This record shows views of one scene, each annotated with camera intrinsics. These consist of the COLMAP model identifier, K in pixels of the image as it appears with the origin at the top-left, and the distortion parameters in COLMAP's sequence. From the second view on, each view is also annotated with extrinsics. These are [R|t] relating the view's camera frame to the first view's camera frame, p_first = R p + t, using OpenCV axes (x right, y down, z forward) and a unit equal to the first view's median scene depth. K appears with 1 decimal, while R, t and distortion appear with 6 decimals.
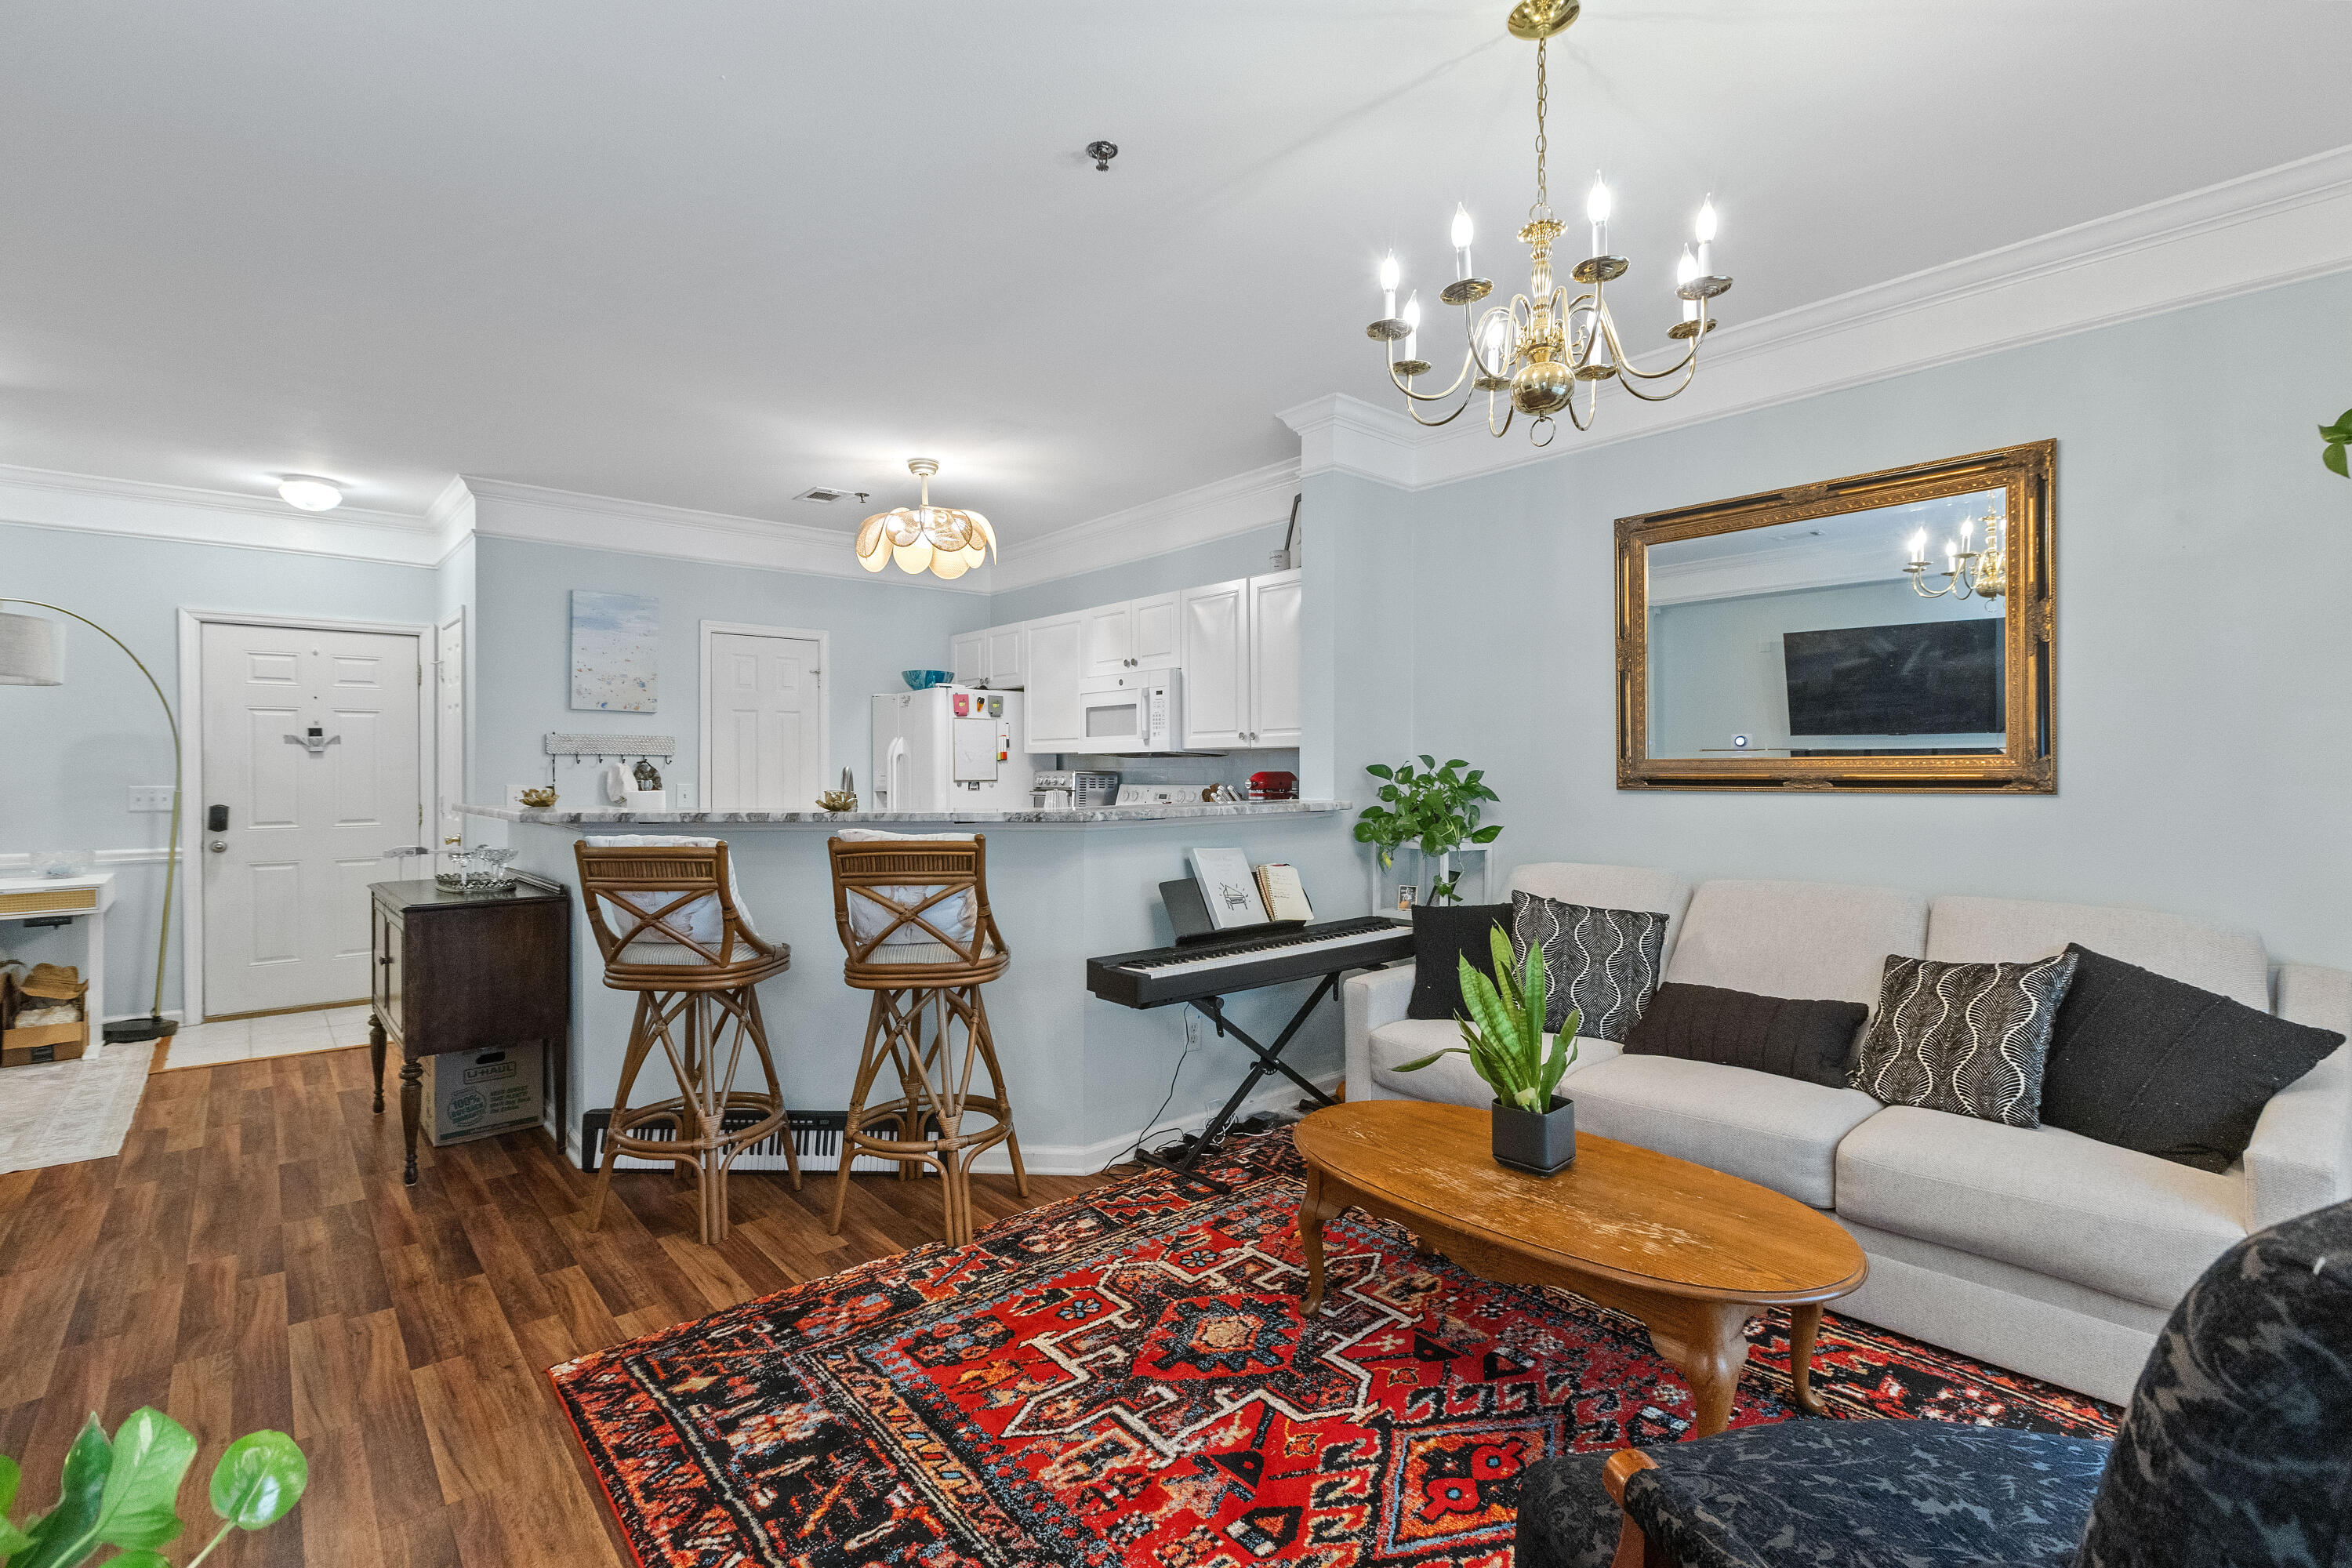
lens RADIAL K [[1096.8, 0, 1171.9], [0, 1096.8, 746.7], [0, 0, 1]] dist [0.002371, 0.000241]
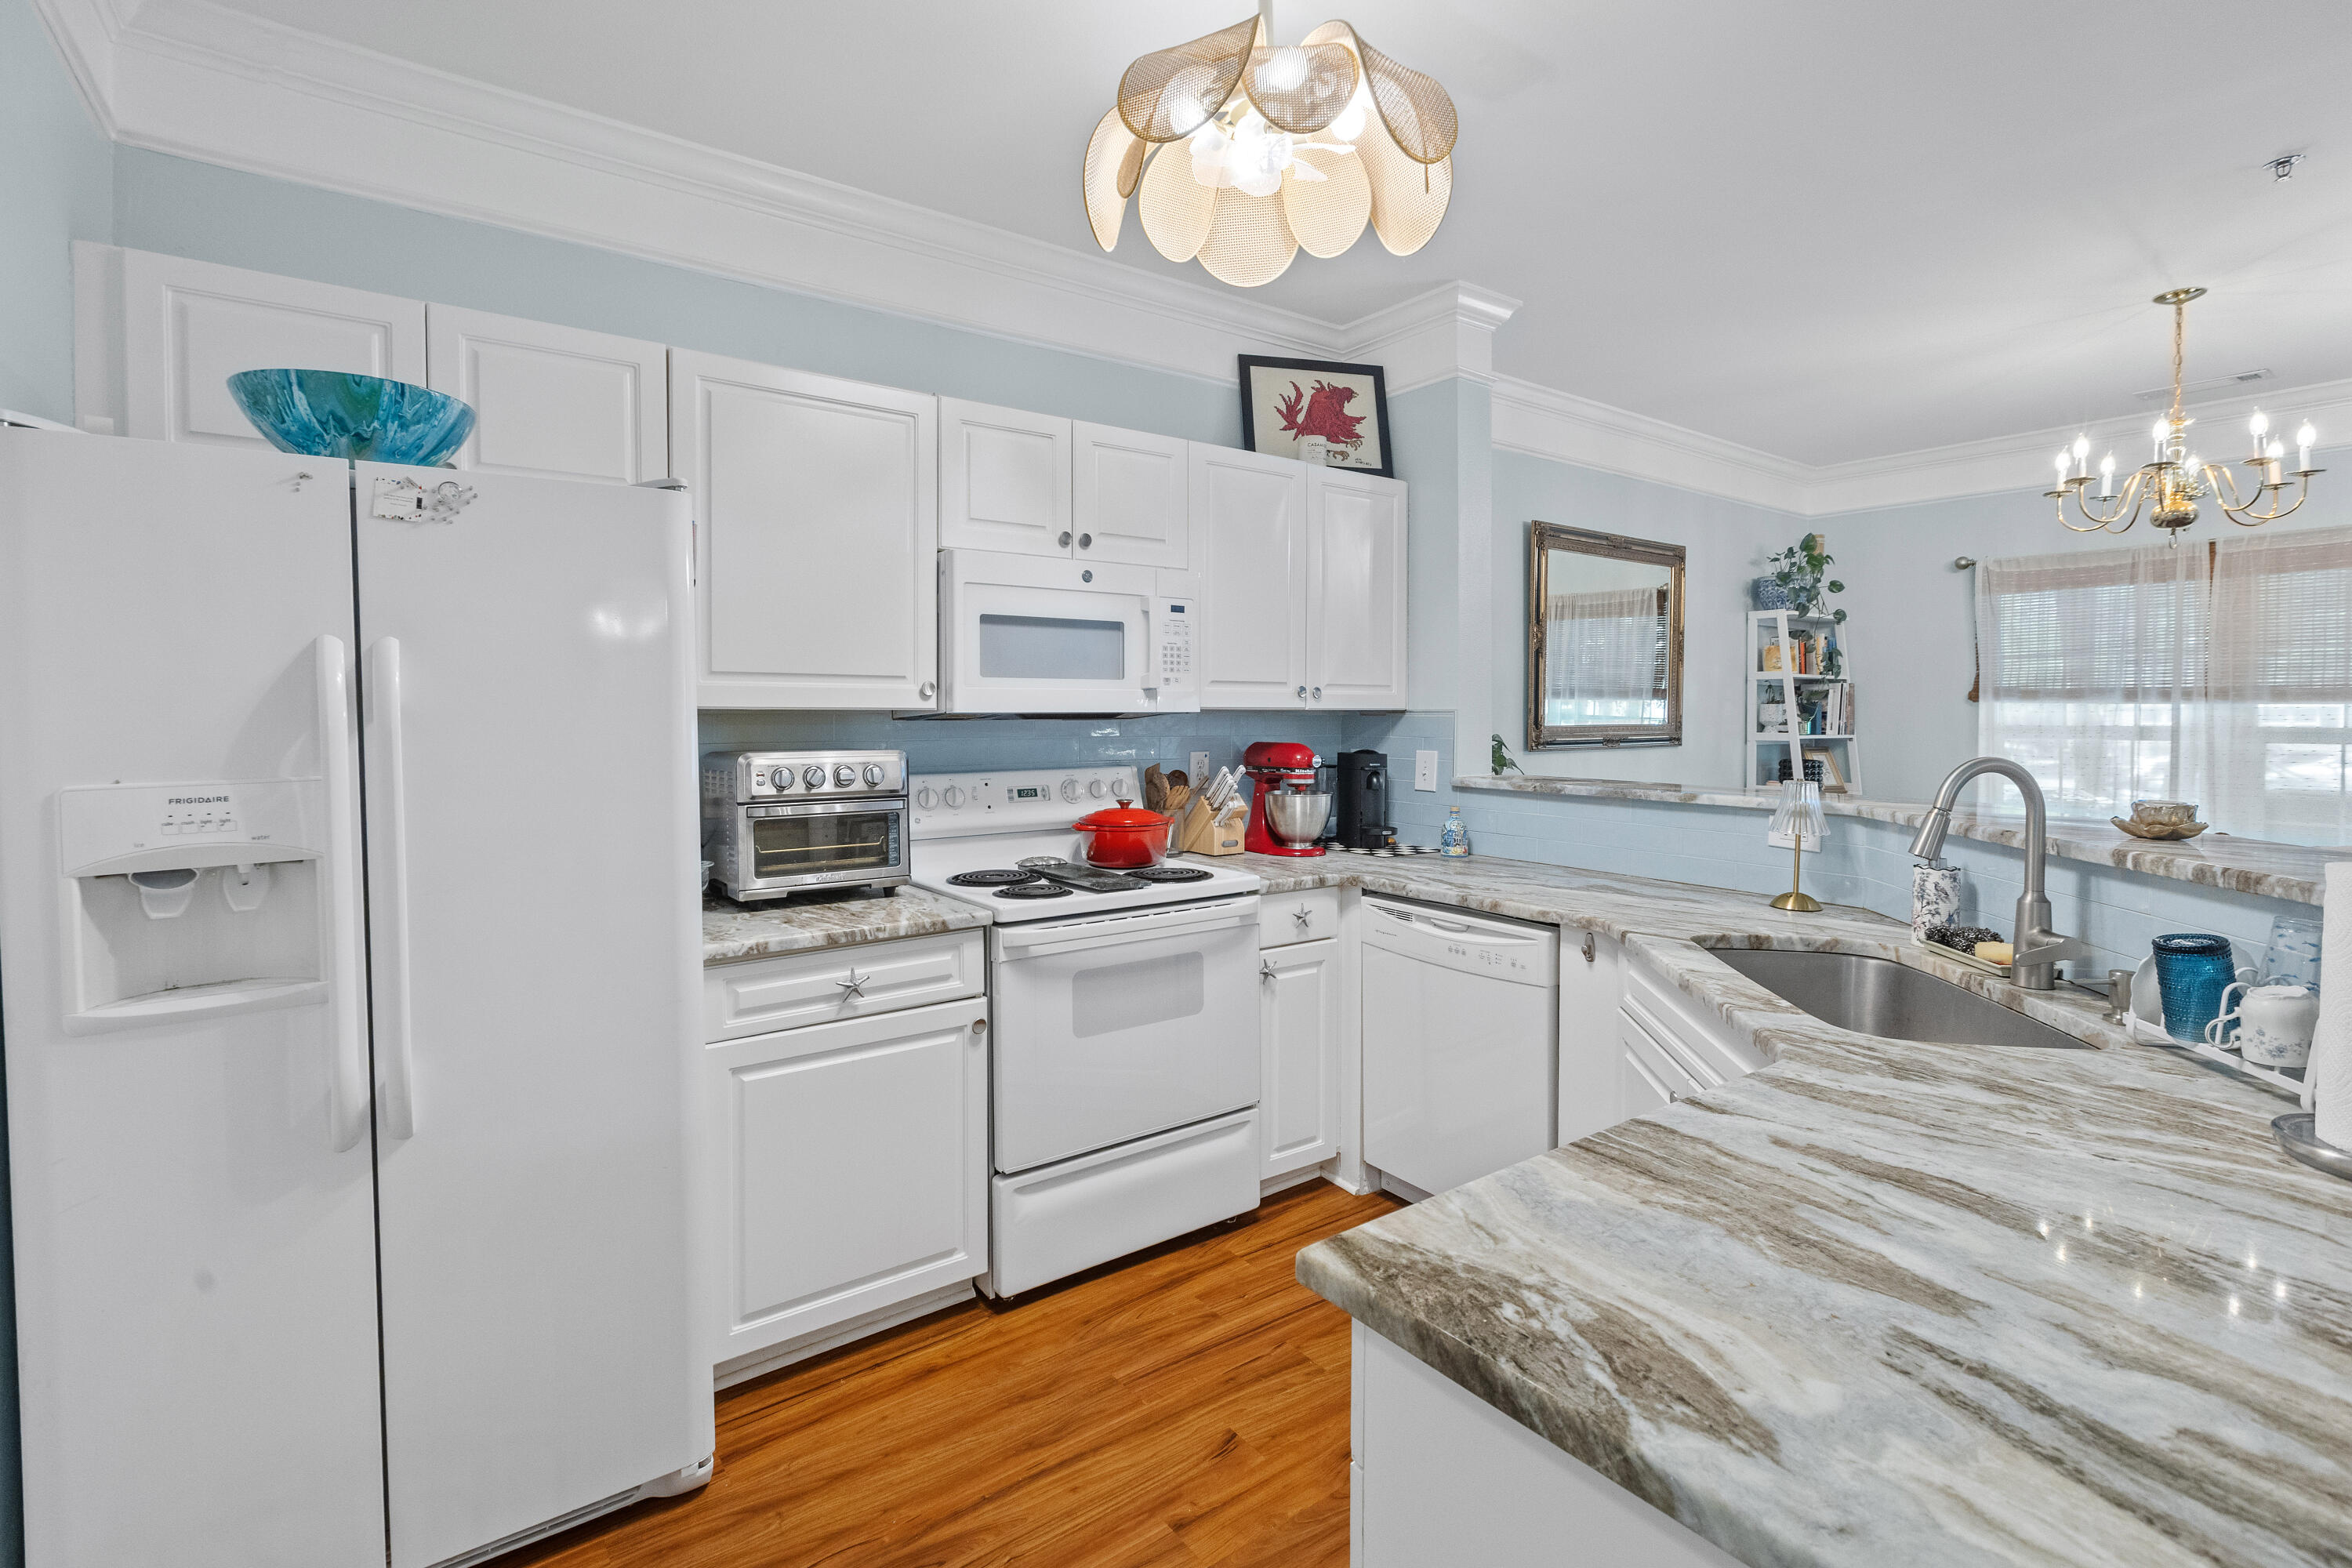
lens RADIAL K [[1096.8, 0, 1224.4], [0, 1096.8, 729.7], [0, 0, 1]] dist [0.002371, 0.000241]
pose [[0.058553, -0.011828, 0.998214, -0.937967], [-0.024622, 0.999609, 0.013289, 0.008383], [-0.997981, -0.025356, 0.058239, 1.520436]]
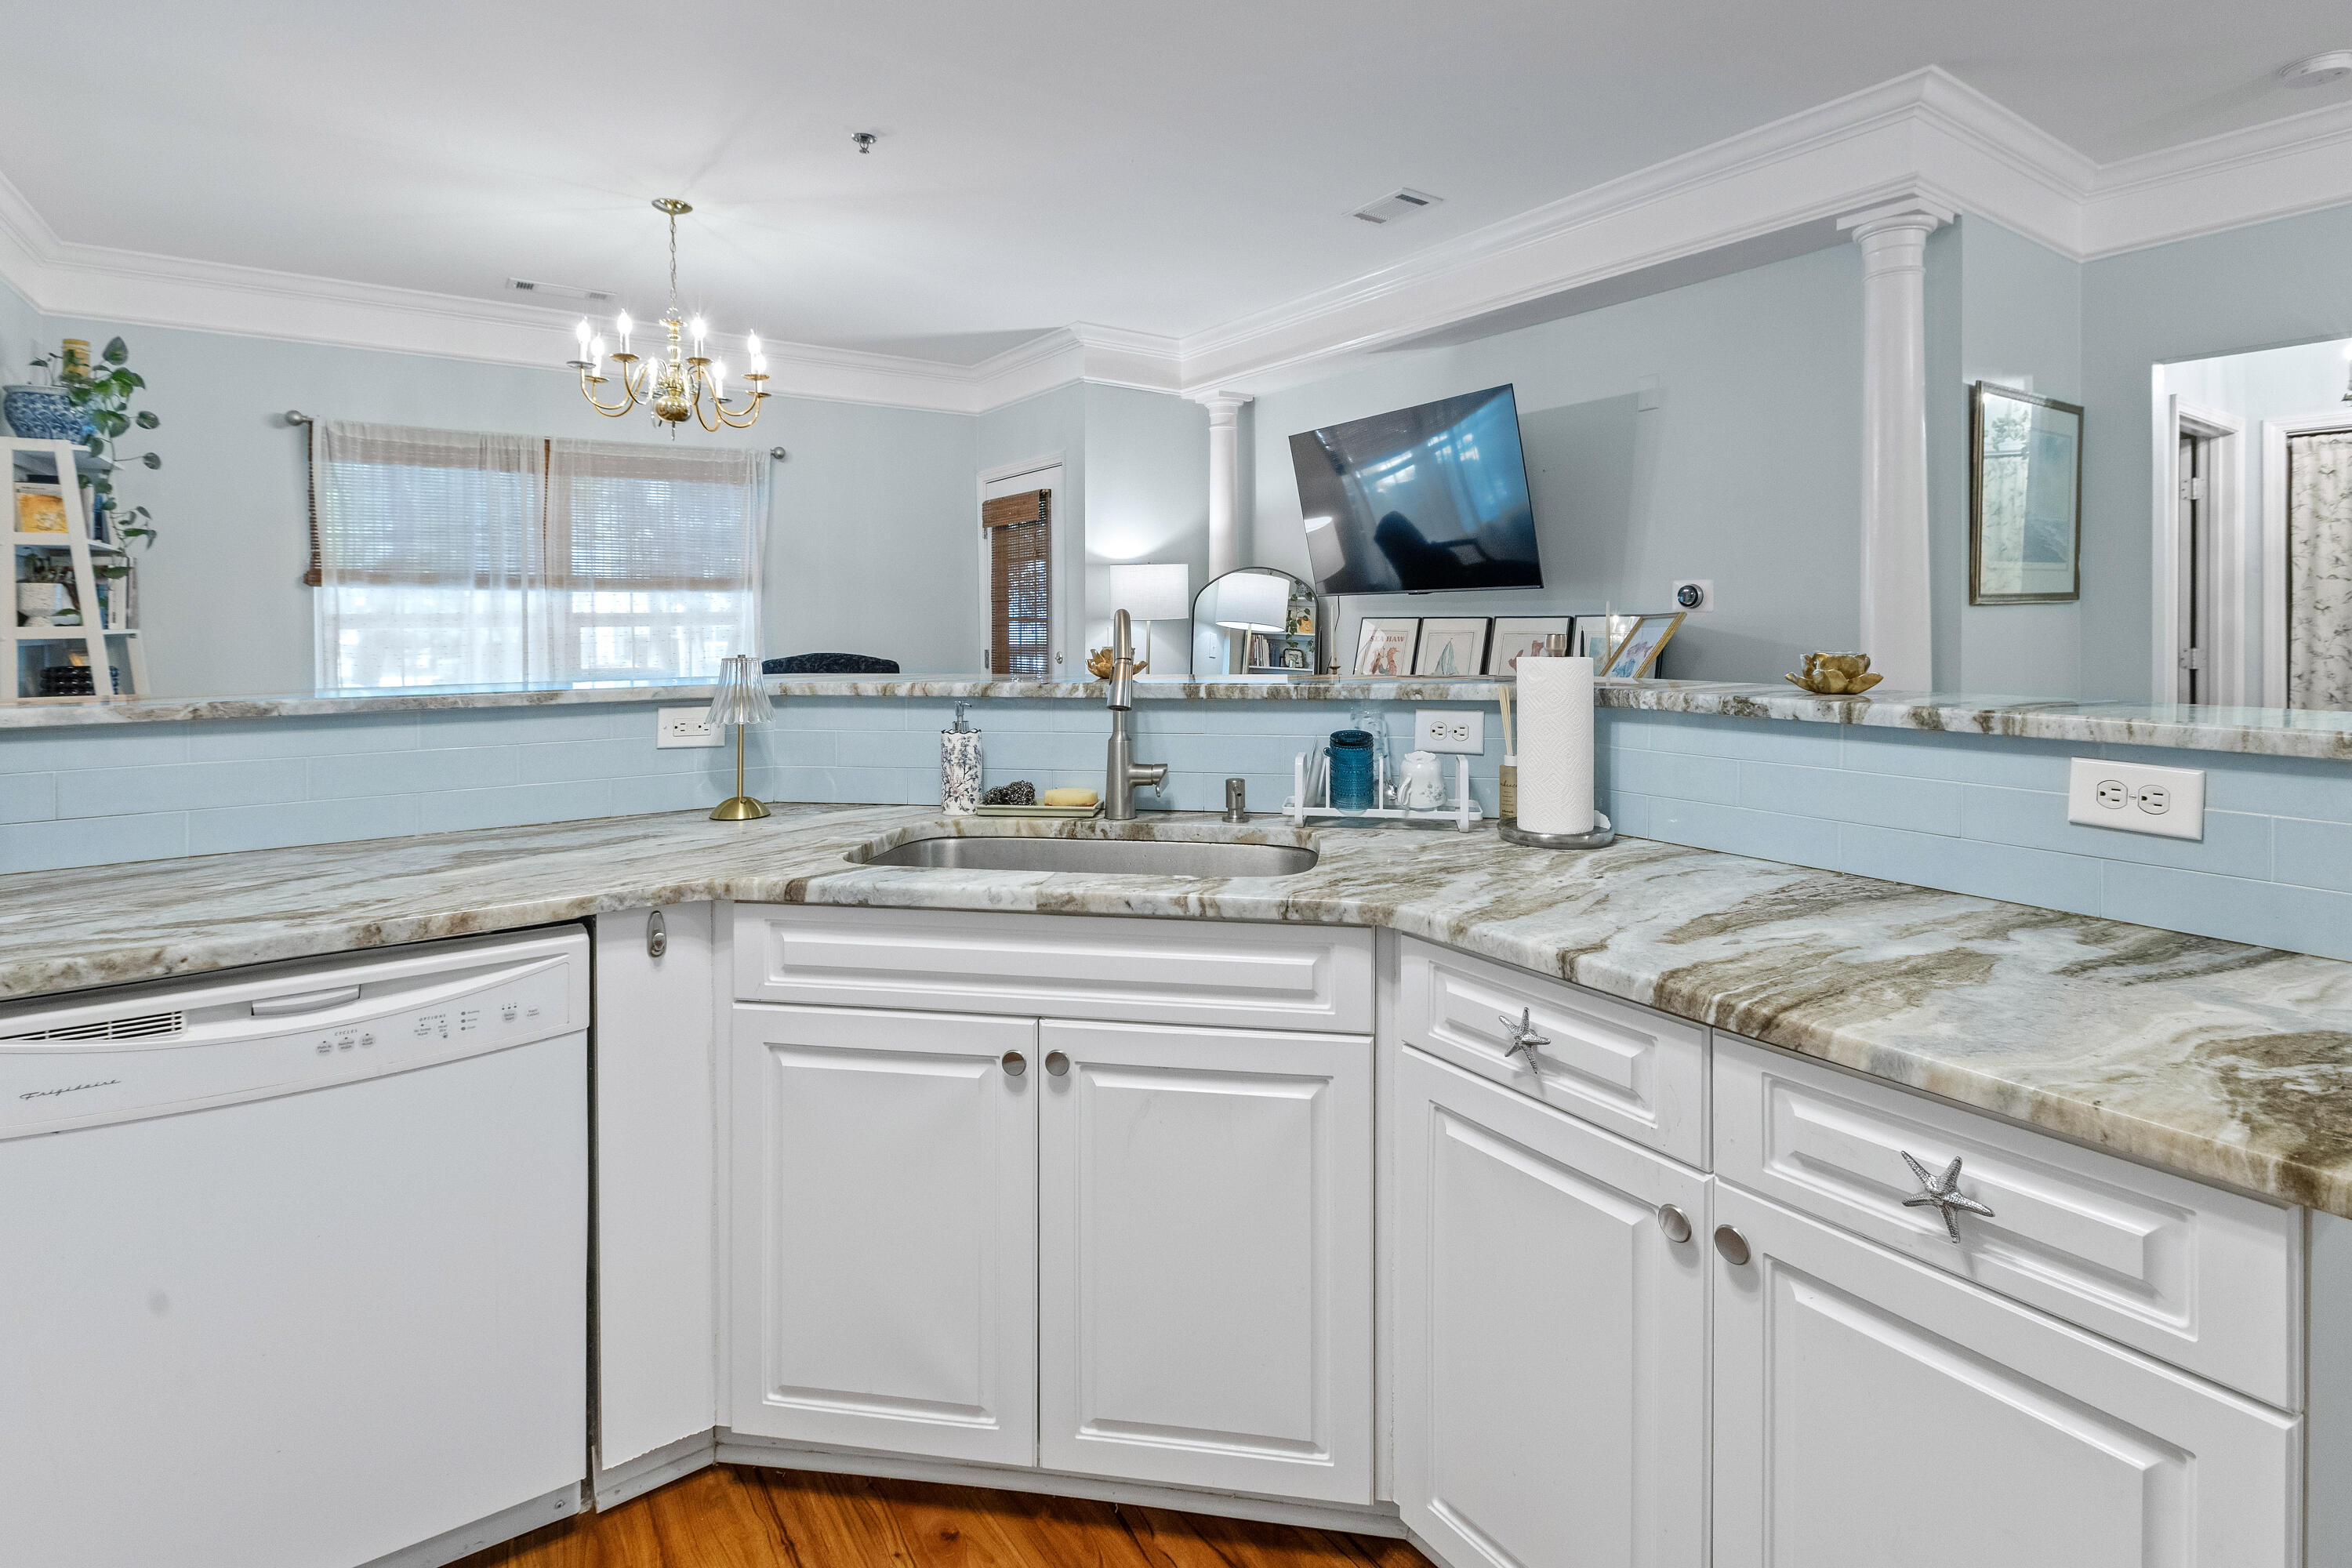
lens RADIAL K [[1096.8, 0, 1161.9], [0, 1096.8, 625.9], [0, 0, 1]] dist [0.002371, 0.000241]
pose [[-0.992748, 0.009036, 0.119874, -0.435804], [0.007707, 0.999904, -0.011545, 0.037020], [-0.119967, -0.010537, -0.992722, 1.758223]]
